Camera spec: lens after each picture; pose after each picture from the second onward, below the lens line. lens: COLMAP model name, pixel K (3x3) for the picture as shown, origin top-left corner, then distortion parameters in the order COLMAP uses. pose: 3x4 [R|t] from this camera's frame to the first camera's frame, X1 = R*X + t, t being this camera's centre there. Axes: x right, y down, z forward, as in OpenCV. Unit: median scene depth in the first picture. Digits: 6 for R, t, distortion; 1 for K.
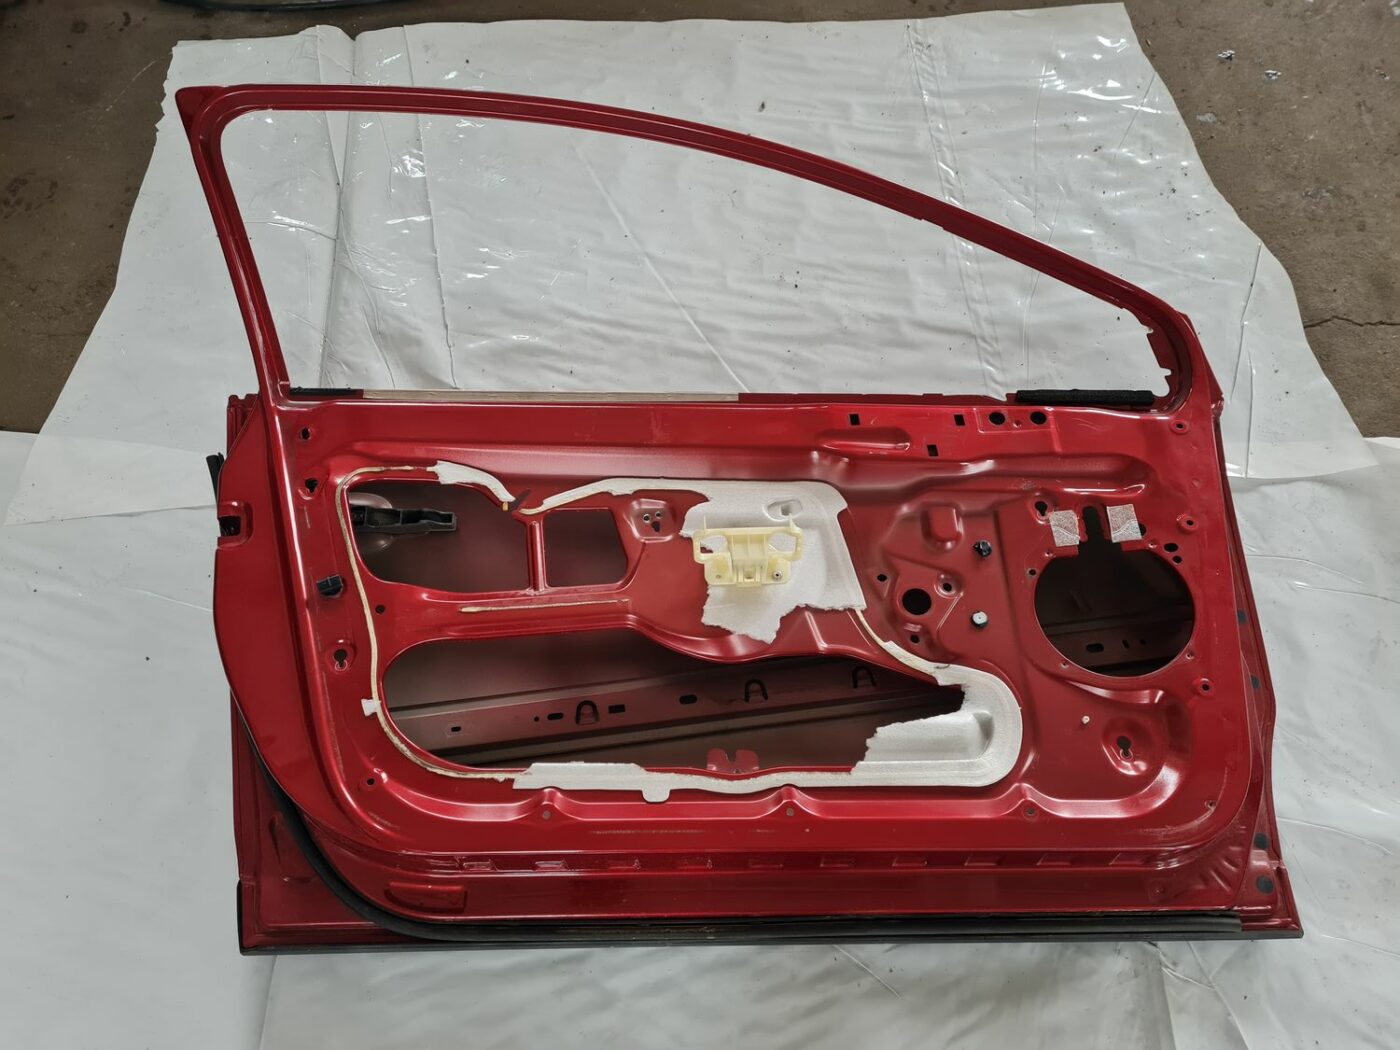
lens RADIAL K [[1052.5, 0, 694.4], [0, 1052.5, 521.0], [0, 0, 1]] dist [0.006250, -0.002429]
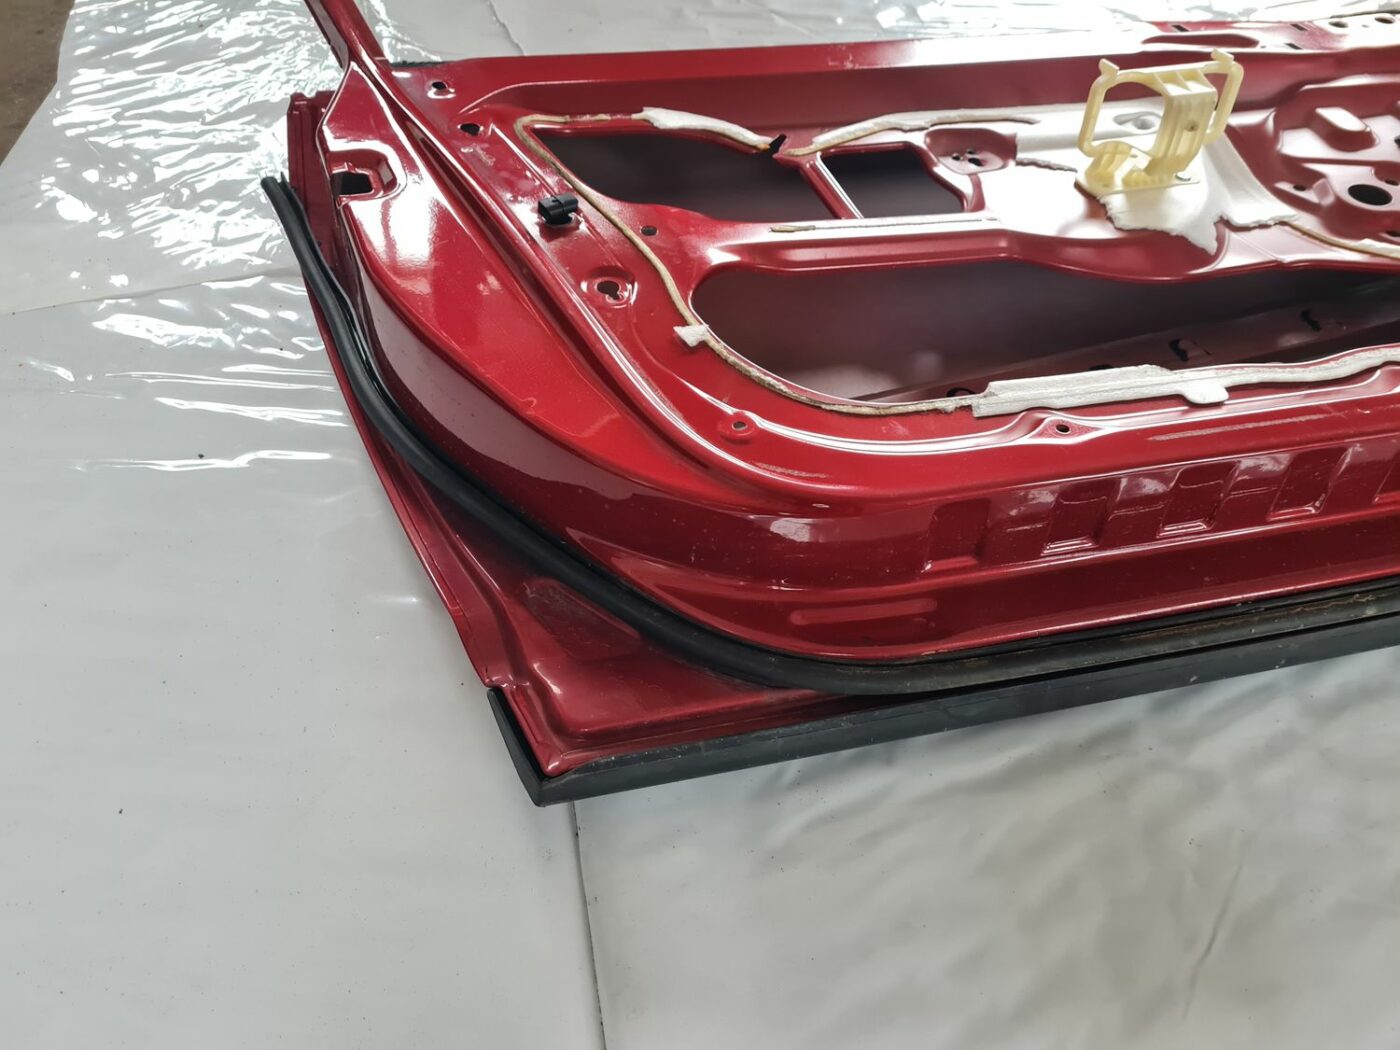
lens RADIAL K [[1069.5, 0, 673.7], [0, 1069.5, 504.8], [0, 0, 1]] dist [0.003809, -0.002924]
pose [[0.977017, -0.122701, 0.174305, -0.426331], [0.162373, 0.958183, -0.235628, 0.397245], [-0.138104, 0.258515, 0.956084, 0.463363]]
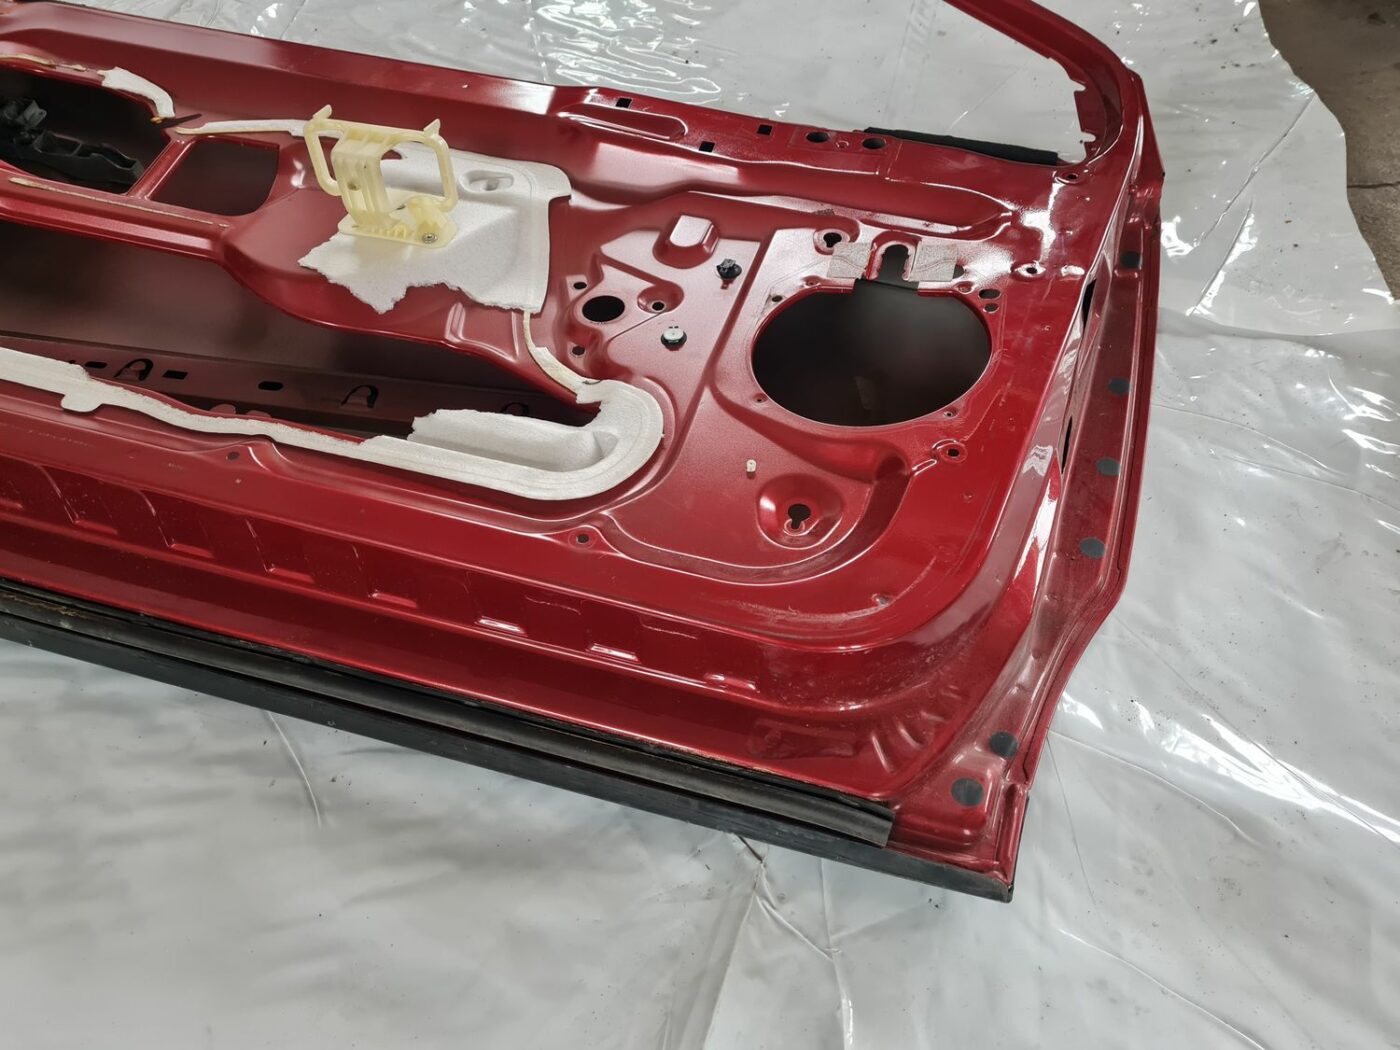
lens RADIAL K [[1058.0, 0, 700.0], [0, 1058.0, 525.0], [0, 0, 1]] dist [0.054076, -0.062642]
pose [[0.954353, 0.226624, -0.194557, 0.469998], [-0.259868, 0.951124, -0.166830, 0.331320], [0.147240, 0.209774, 0.966600, 0.403271]]
